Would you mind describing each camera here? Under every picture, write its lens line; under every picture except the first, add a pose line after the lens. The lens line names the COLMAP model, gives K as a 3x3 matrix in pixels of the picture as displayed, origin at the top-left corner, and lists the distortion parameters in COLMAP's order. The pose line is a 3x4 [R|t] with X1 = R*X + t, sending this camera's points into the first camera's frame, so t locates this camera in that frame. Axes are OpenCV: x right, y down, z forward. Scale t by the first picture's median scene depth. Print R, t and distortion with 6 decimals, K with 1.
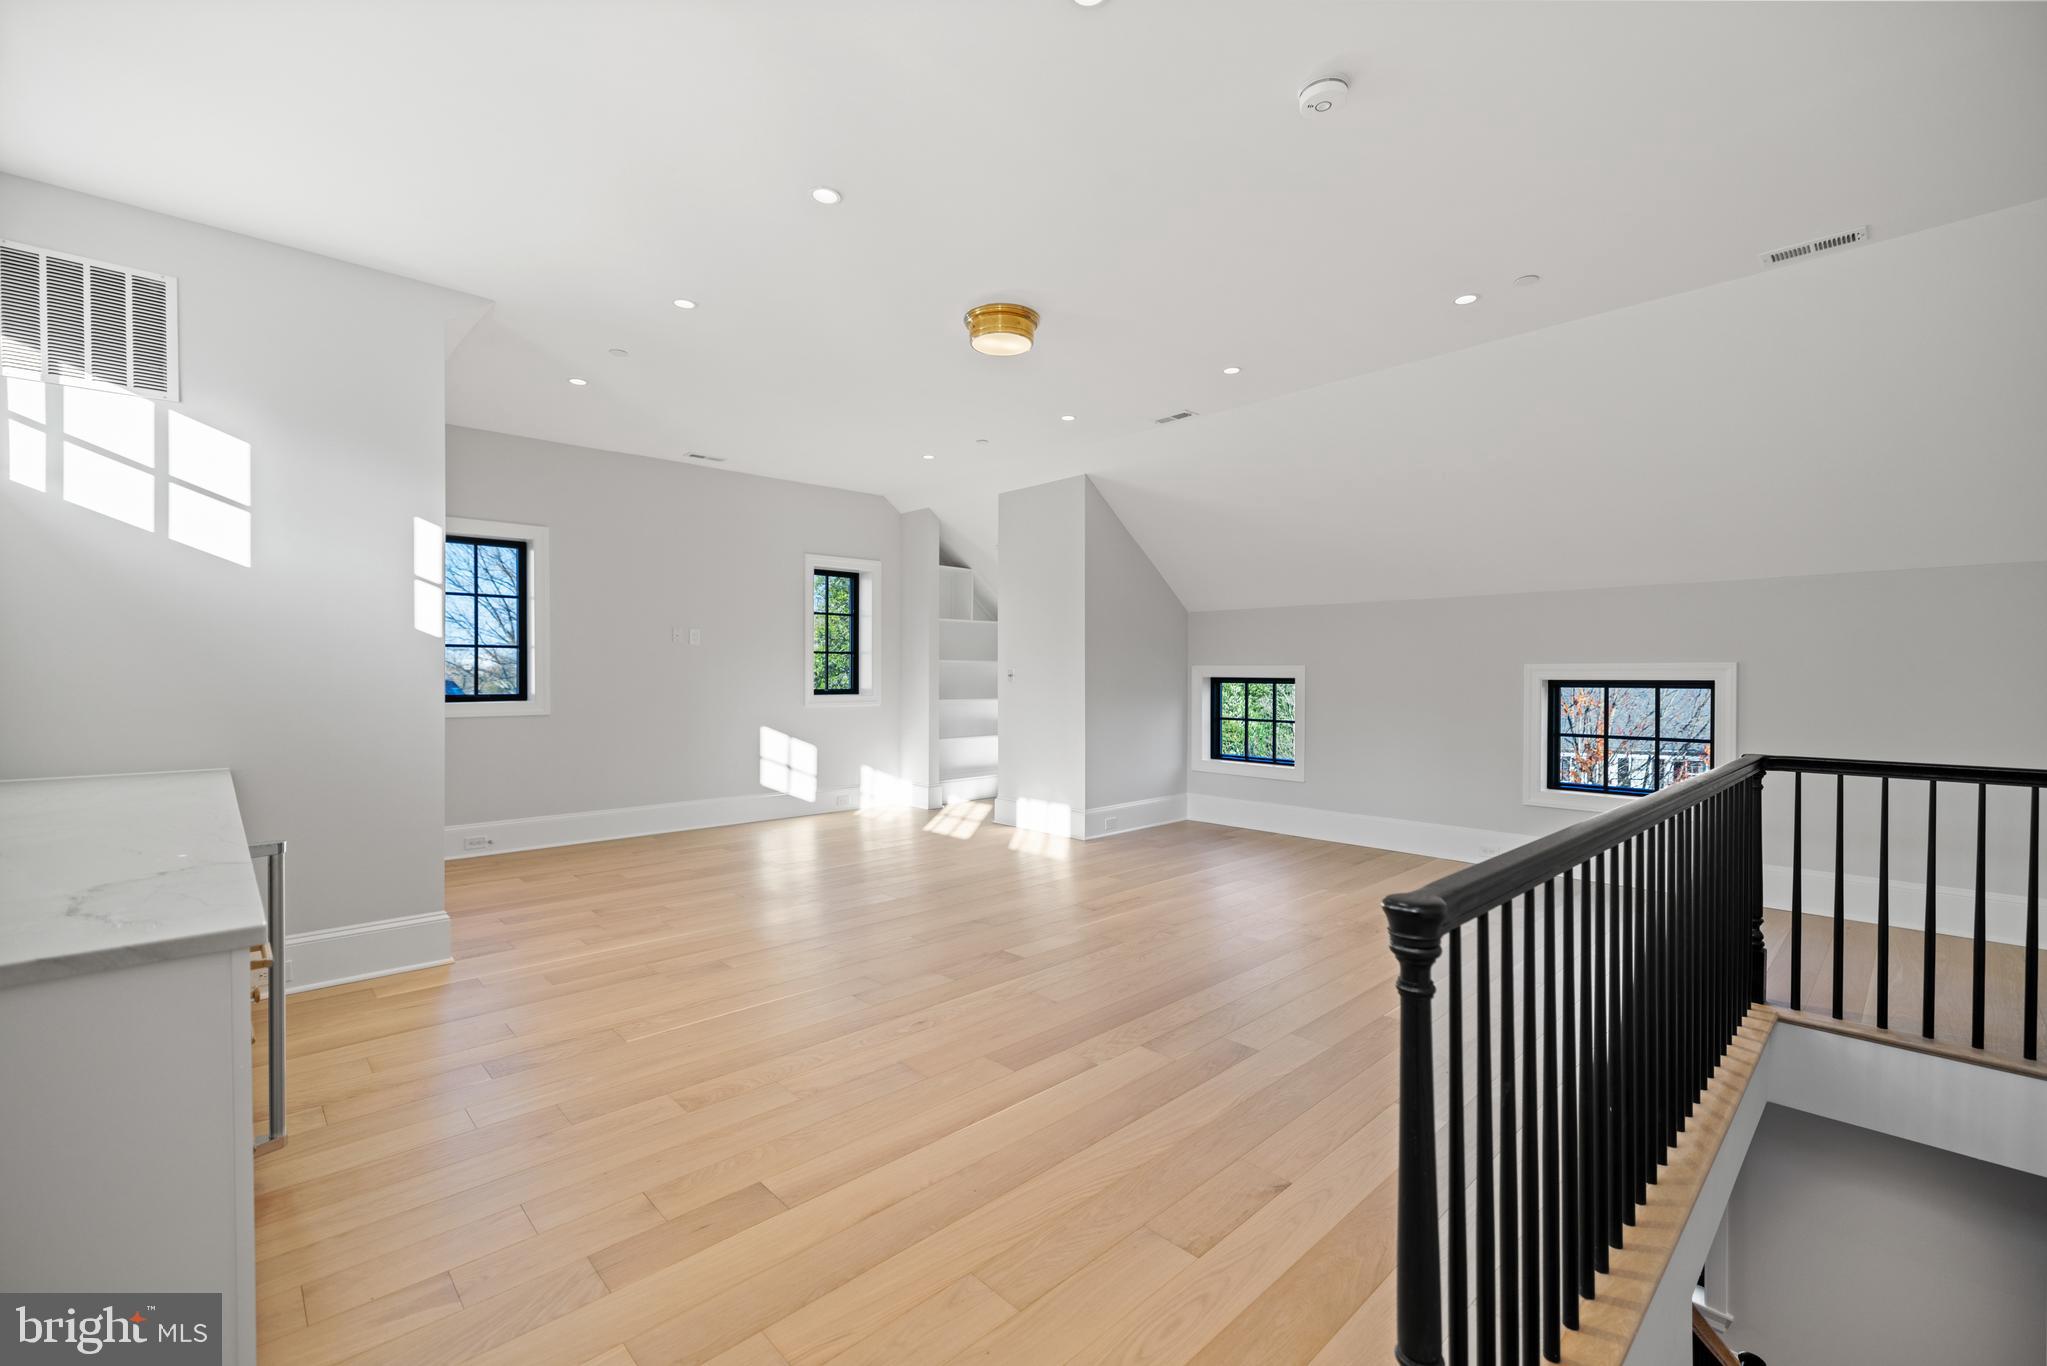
lens RADIAL K [[867.5, 0, 1039.0], [0, 867.5, 675.3], [0, 0, 1]] dist [0.000324, 0.000726]
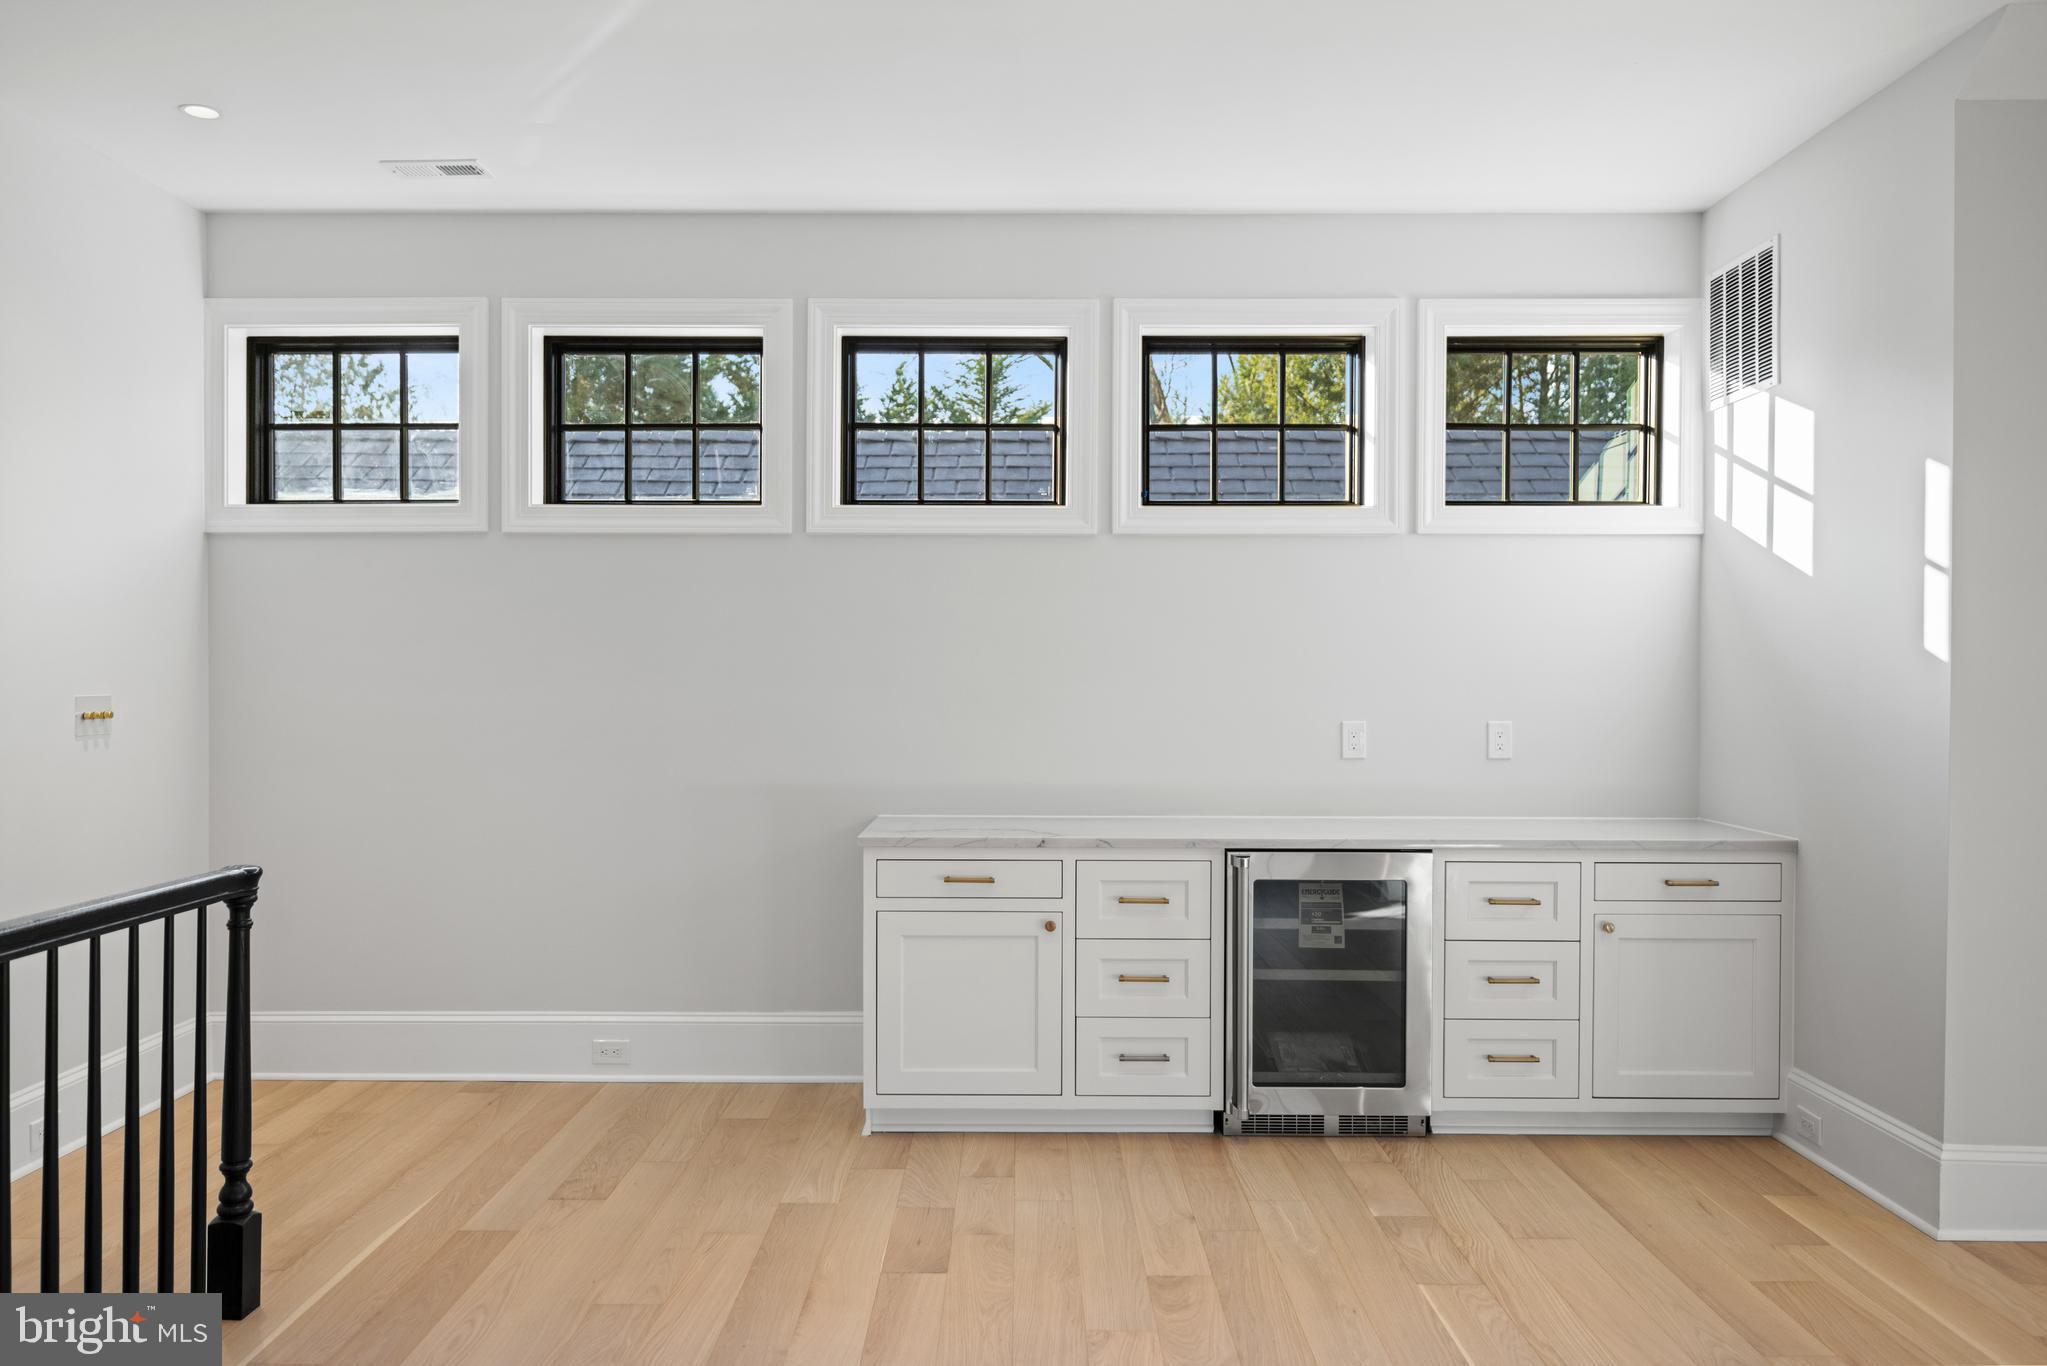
lens RADIAL K [[1466.7, 0, 1012.2], [0, 1466.7, 670.0], [0, 0, 1]] dist [0.005689, 0.003304]
pose [[-0.705459, 0.000226, -0.708750, 0.499317], [-0.008074, 0.999933, 0.008355, -0.049973], [0.708704, 0.011617, -0.705410, 1.448446]]
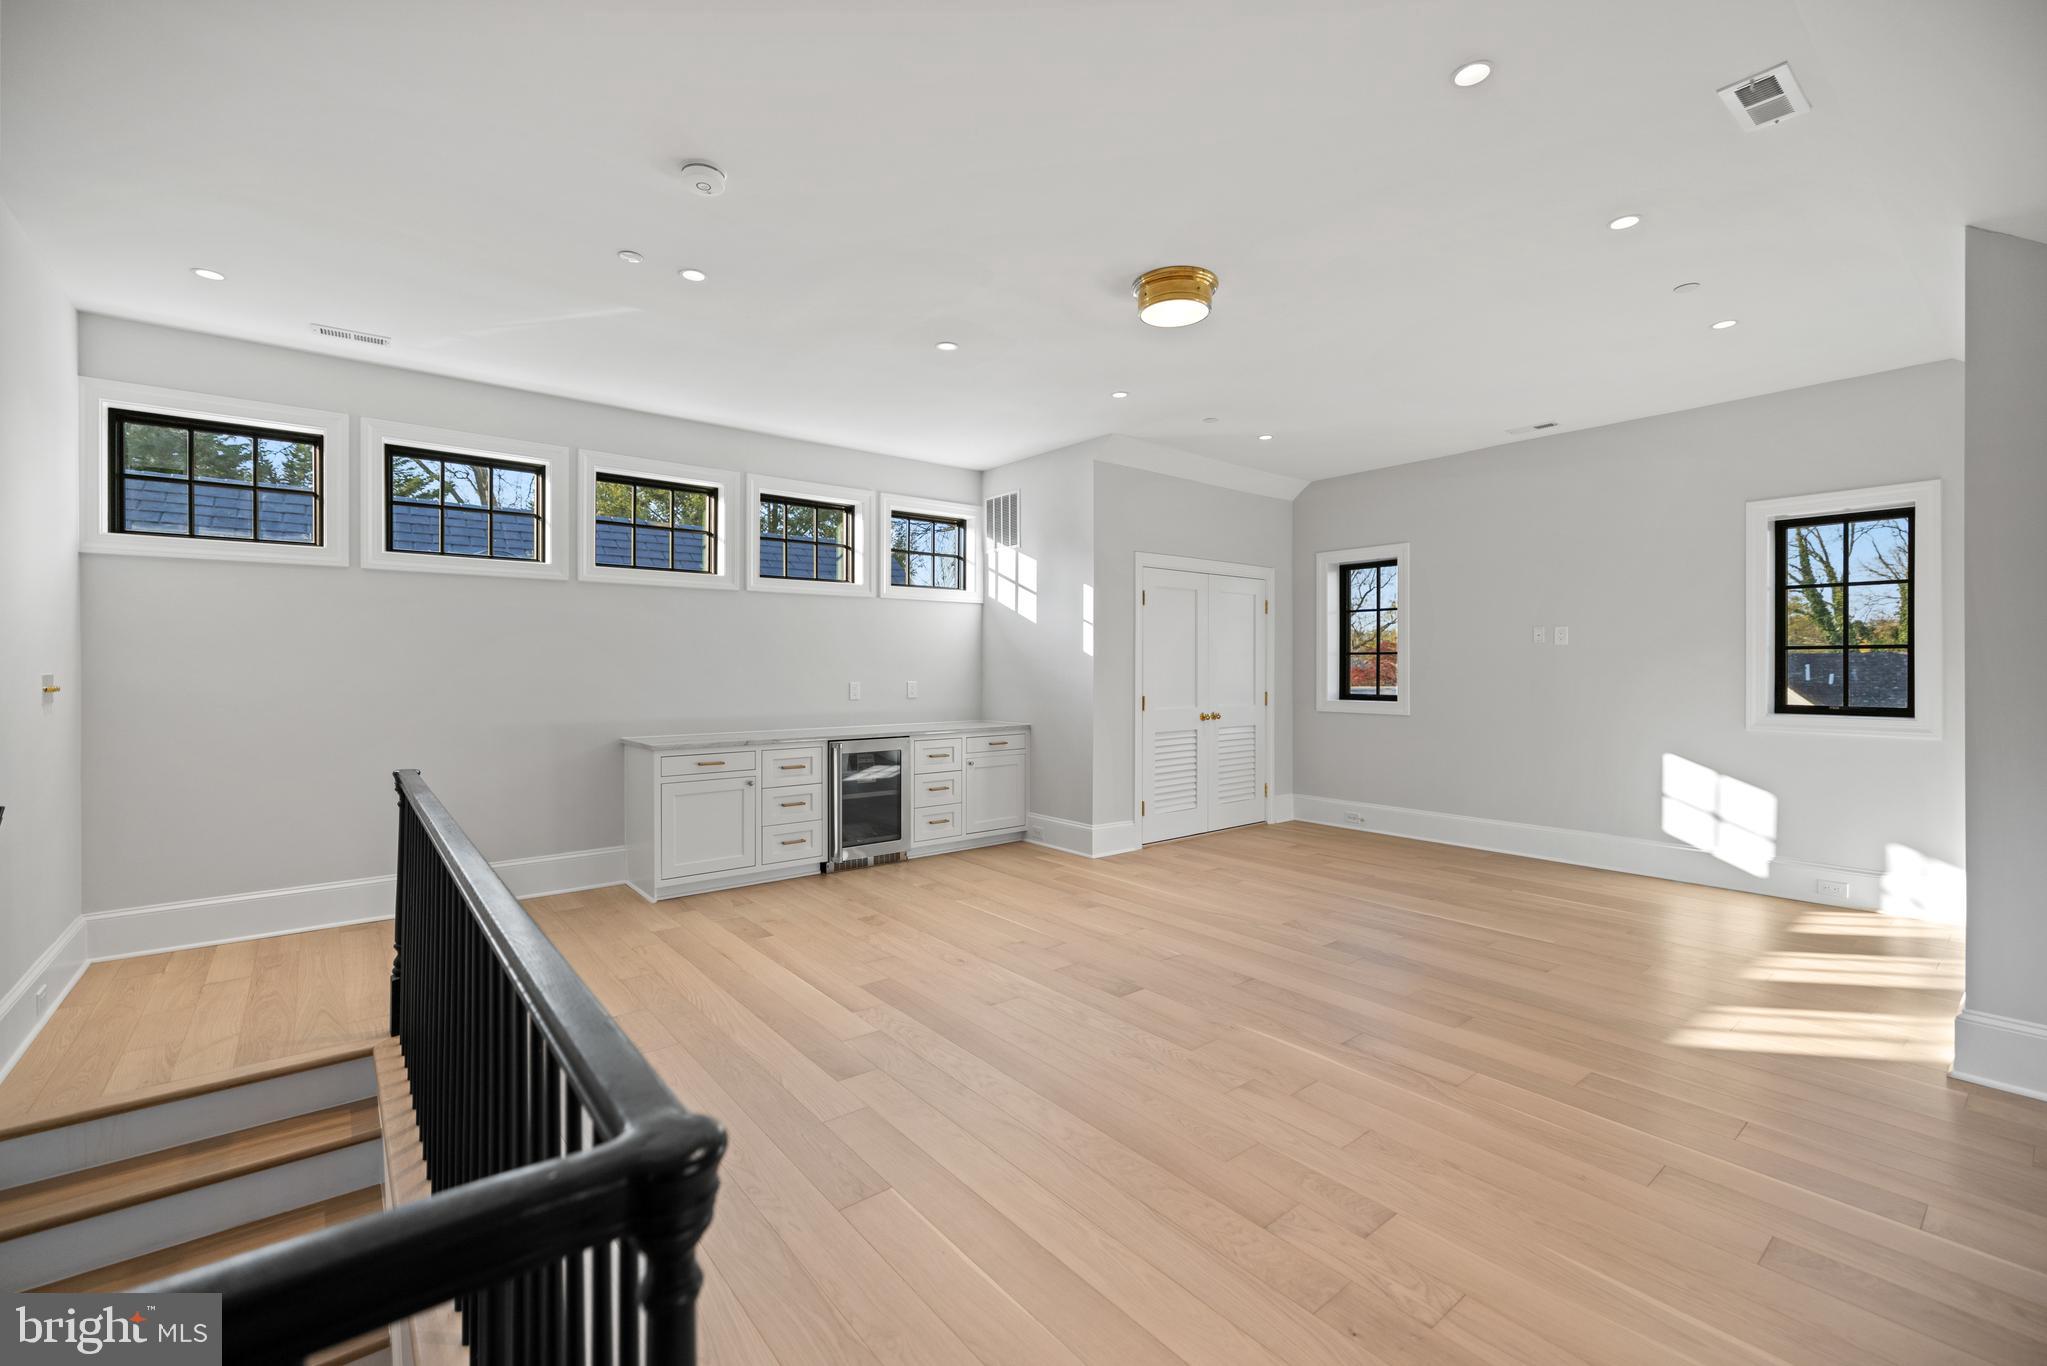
lens RADIAL K [[867.5, 0, 1015.4], [0, 867.5, 673.3], [0, 0, 1]] dist [0.000324, 0.000726]
pose [[-0.094022, 0.006301, -0.995550, 1.085434], [-0.007606, 0.999946, 0.007047, -0.024951], [0.995541, 0.008235, -0.093969, 1.170257]]
